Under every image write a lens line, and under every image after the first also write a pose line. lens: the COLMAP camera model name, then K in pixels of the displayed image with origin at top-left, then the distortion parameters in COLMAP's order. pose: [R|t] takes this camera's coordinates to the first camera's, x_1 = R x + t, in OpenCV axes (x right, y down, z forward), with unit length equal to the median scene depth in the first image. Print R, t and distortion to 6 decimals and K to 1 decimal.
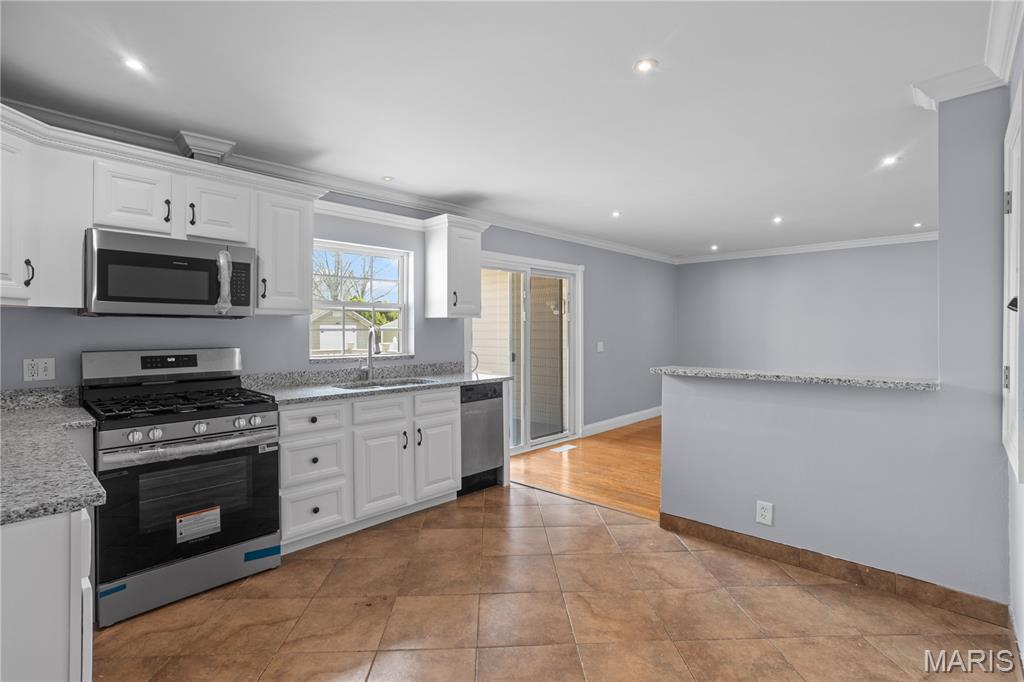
lens RADIAL K [[491.6, 0, 509.4], [0, 491.6, 331.9], [0, 0, 1]] dist [-0.057238, 0.034558]
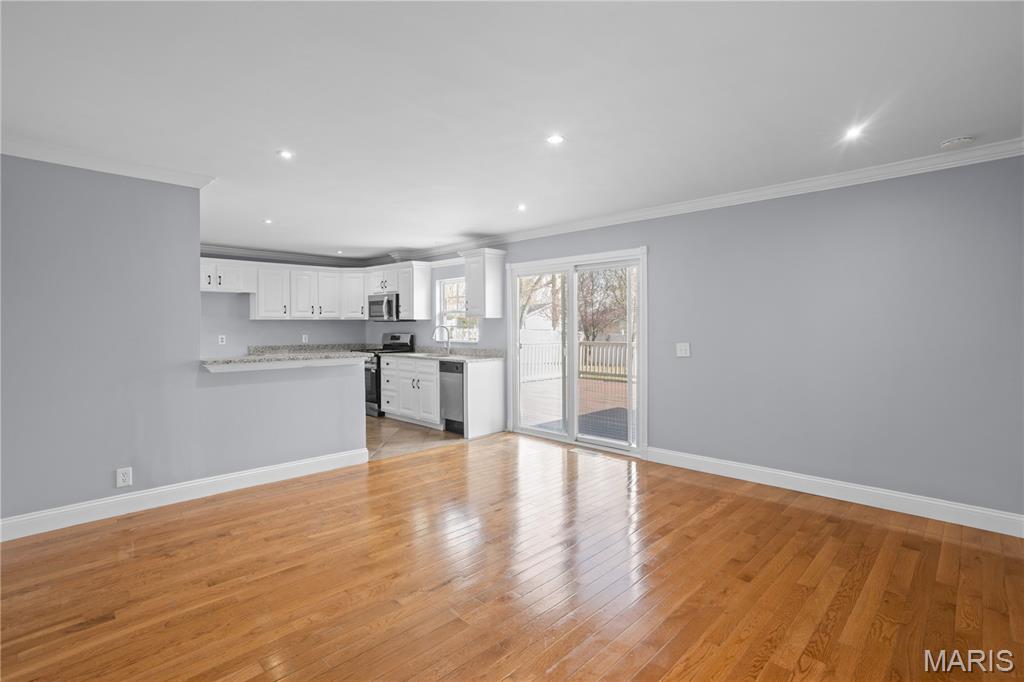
lens RADIAL K [[491.6, 0, 509.4], [0, 491.6, 331.9], [0, 0, 1]] dist [-0.057238, 0.034558]
pose [[-0.023883, 0.013870, -0.999619, 1.917968], [-0.001965, 0.999901, 0.013921, -0.011592], [0.999713, 0.002297, -0.023853, 1.596368]]
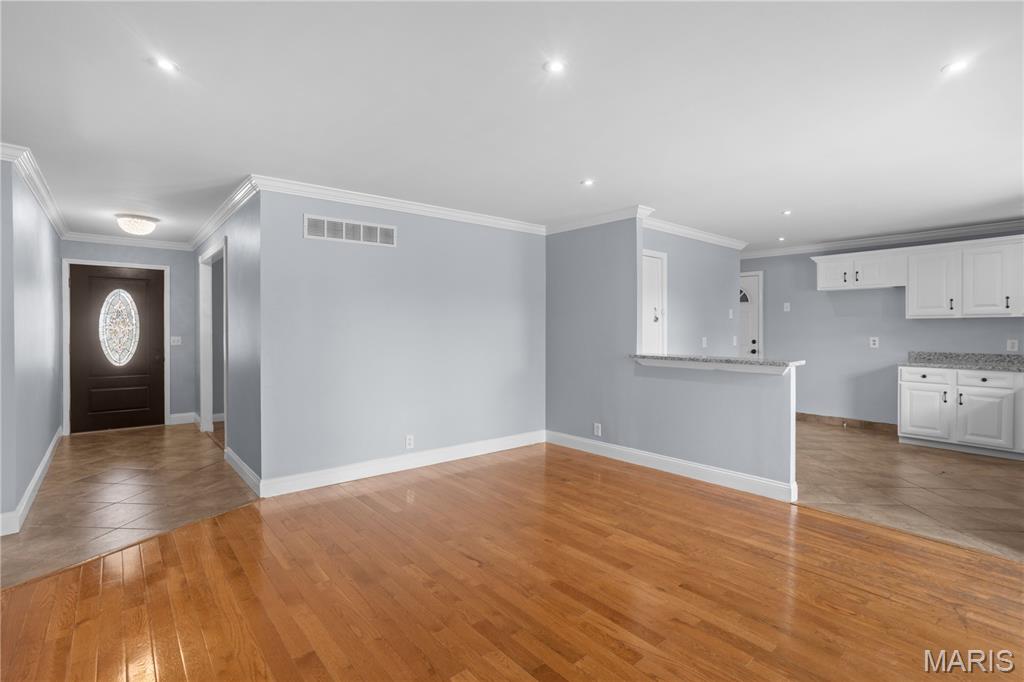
lens RADIAL K [[484.3, 0, 510.4], [0, 484.3, 328.5], [0, 0, 1]] dist [-0.038867, 0.028739]
pose [[-0.992965, 0.003553, 0.118354, 0.909465], [0.004187, 0.999978, 0.005107, -0.013734], [-0.118333, 0.005567, -0.992958, 2.371359]]
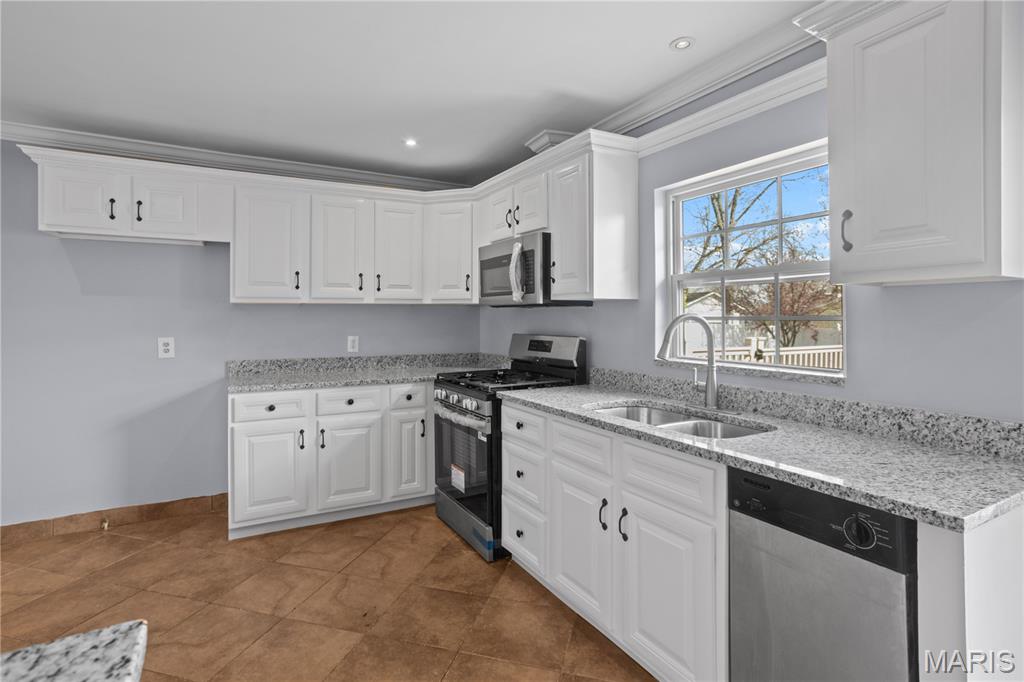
lens RADIAL K [[494.7, 0, 509.4], [0, 494.7, 317.2], [0, 0, 1]] dist [-0.051988, 0.031528]
pose [[-0.298729, -0.000573, -0.954338, 0.400337], [-0.002057, 0.999998, 0.000043, -0.005557], [0.954336, 0.001976, -0.298729, 1.192308]]
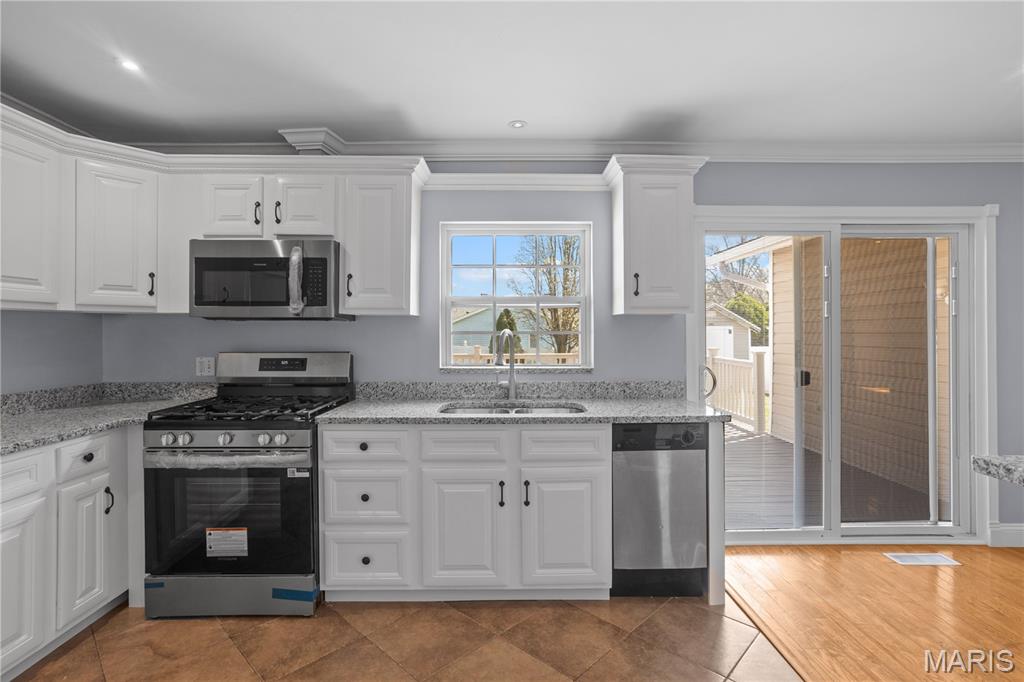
lens RADIAL K [[491.6, 0, 509.4], [0, 491.6, 331.9], [0, 0, 1]] dist [-0.057238, 0.034558]
pose [[0.692655, 0.000241, -0.721269, 0.322921], [-0.002376, 0.999995, -0.001948, -0.004926], [0.721265, 0.003063, 0.692653, 0.597087]]
